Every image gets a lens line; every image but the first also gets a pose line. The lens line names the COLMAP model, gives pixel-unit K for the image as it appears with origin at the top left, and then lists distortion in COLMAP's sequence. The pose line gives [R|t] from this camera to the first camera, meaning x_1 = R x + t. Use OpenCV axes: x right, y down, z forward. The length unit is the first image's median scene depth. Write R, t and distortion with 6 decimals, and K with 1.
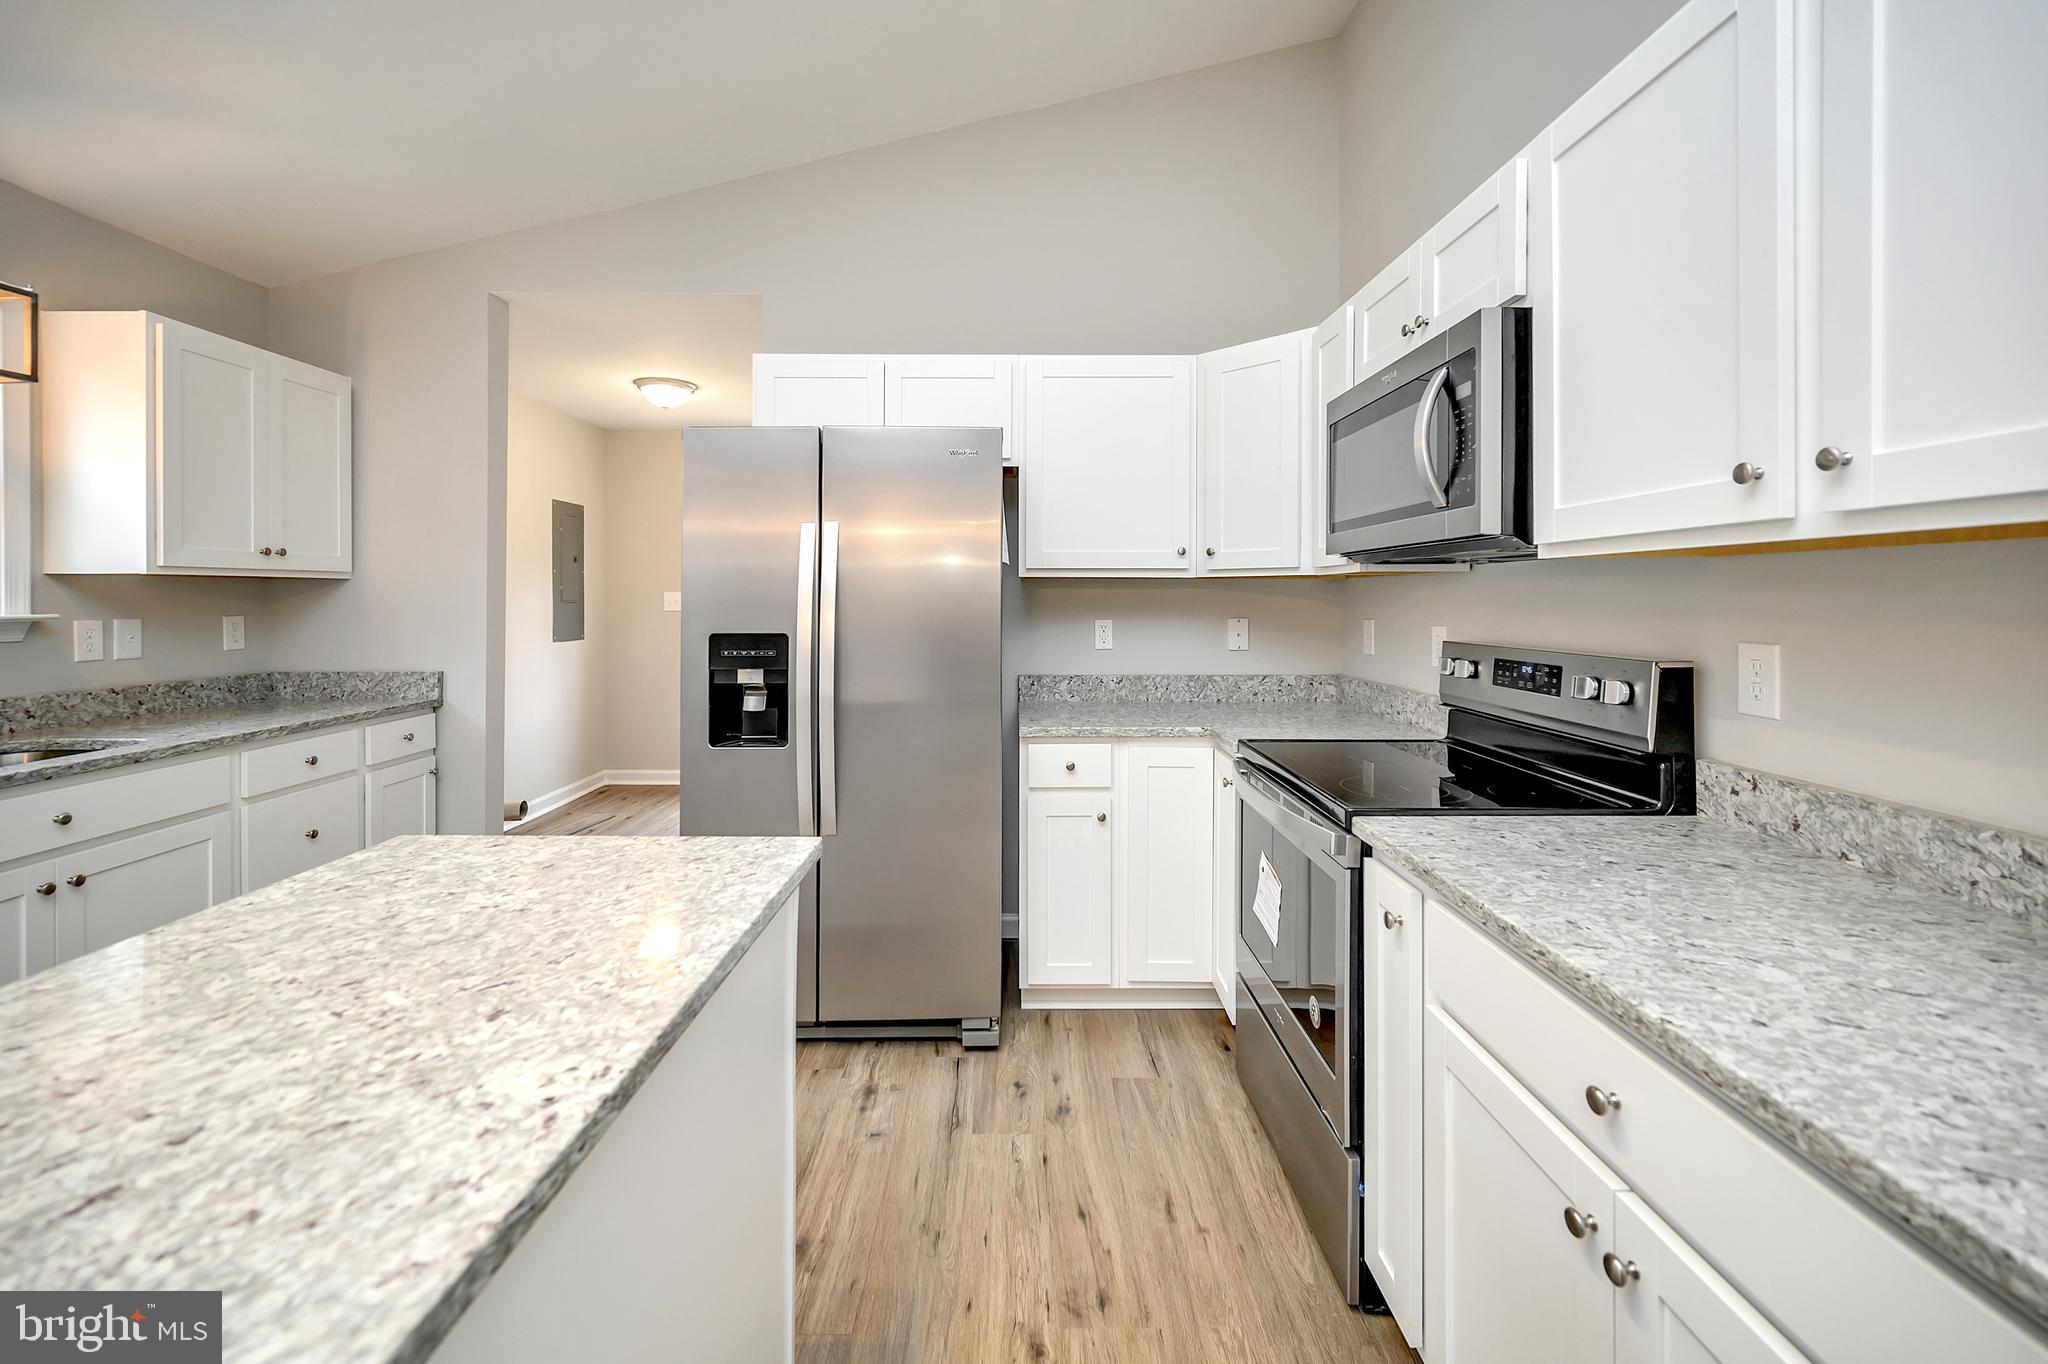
lens RADIAL K [[838.1, 0, 1016.4], [0, 838.1, 604.6], [0, 0, 1]] dist [-0.001879, -0.000302]
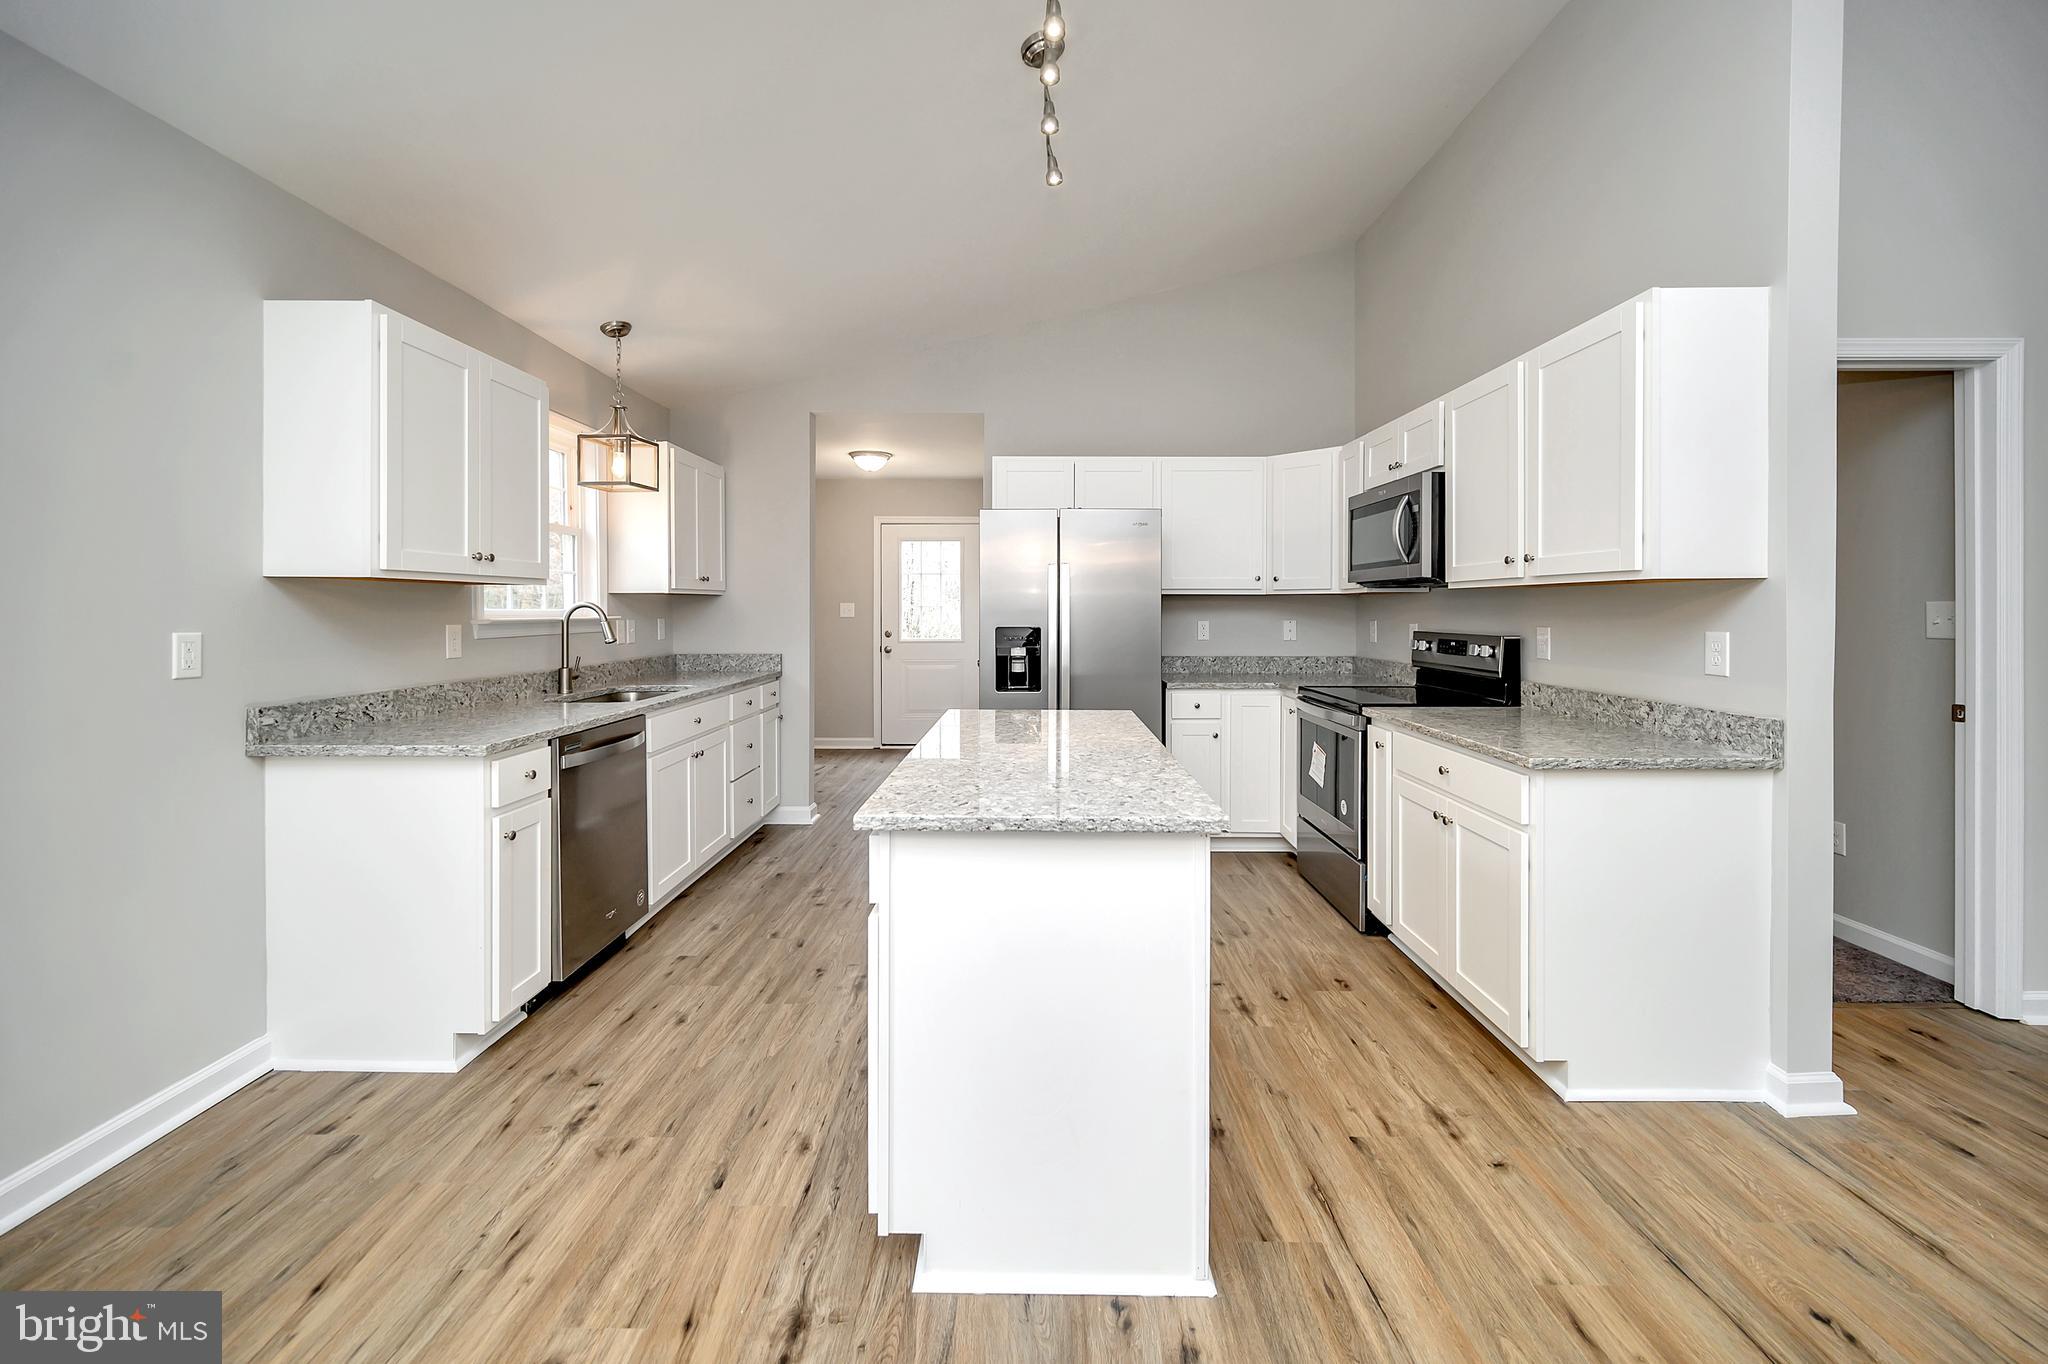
lens RADIAL K [[830.5, 0, 1020.8], [0, 830.5, 616.2], [0, 0, 1]] dist [-0.000075, -0.000086]
pose [[0.999919, -0.000103, -0.012720, -0.294129], [0.000143, 0.999995, 0.003124, 0.006067], [0.012720, -0.003126, 0.999914, -0.751411]]
